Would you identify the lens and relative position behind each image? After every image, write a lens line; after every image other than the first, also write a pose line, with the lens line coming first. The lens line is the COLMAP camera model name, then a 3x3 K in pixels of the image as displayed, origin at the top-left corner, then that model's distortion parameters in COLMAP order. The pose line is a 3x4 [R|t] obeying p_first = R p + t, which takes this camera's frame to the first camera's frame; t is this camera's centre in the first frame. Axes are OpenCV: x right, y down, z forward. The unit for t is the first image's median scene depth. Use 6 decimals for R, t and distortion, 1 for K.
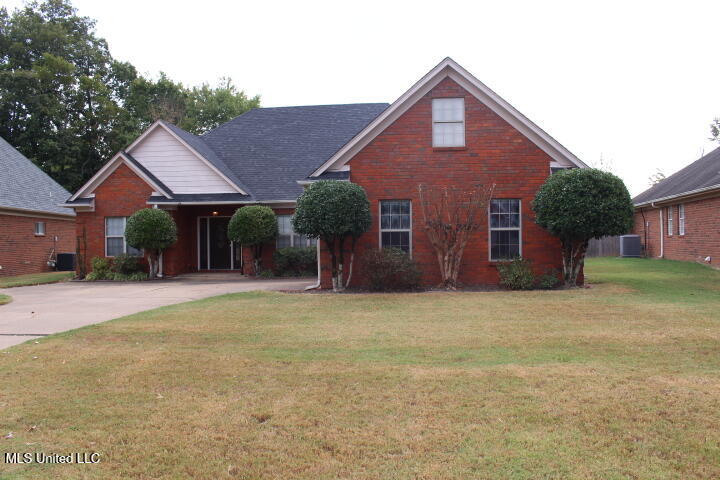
lens RADIAL K [[585.1, 0, 361.6], [0, 585.1, 242.4], [0, 0, 1]] dist [-0.132484, 0.063929]
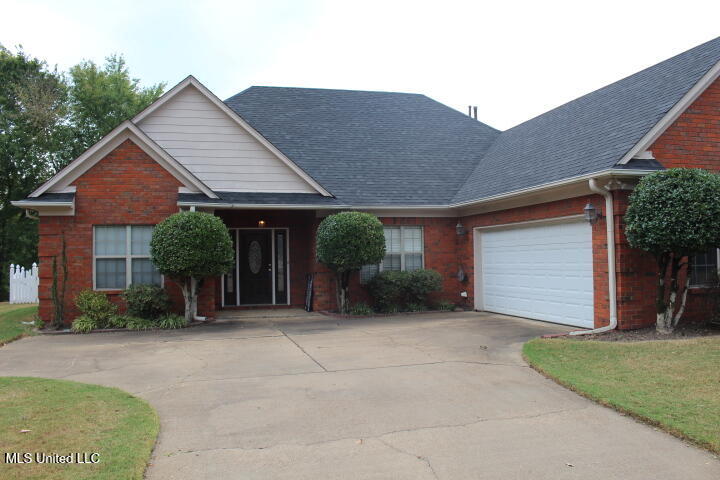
lens RADIAL K [[585.1, 0, 360.6], [0, 585.1, 238.7], [0, 0, 1]] dist [-0.132484, 0.063929]
pose [[0.938128, 0.007275, 0.346212, -0.417413], [0.008527, 0.998991, -0.044099, -0.000286], [-0.346183, 0.044323, 0.937119, 0.348055]]
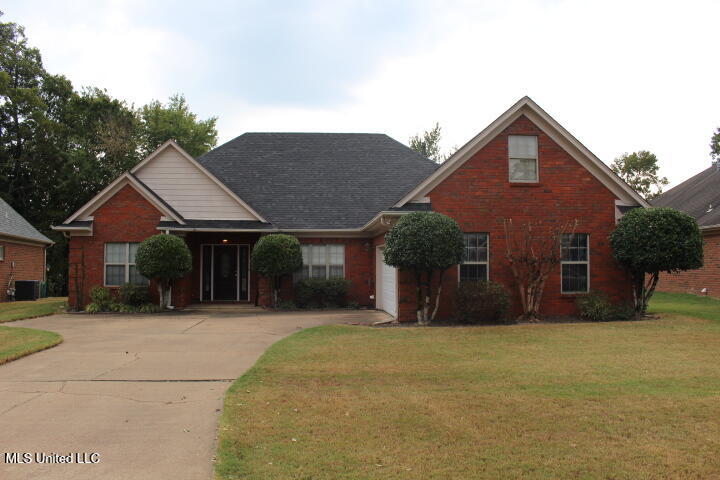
lens RADIAL K [[585.1, 0, 360.0], [0, 585.1, 241.1], [0, 0, 1]] dist [-0.132484, 0.063929]
pose [[0.984320, 0.018754, 0.175393, -0.221547], [-0.009721, 0.998588, -0.052221, -0.002934], [-0.176125, 0.049697, 0.983113, 0.033250]]
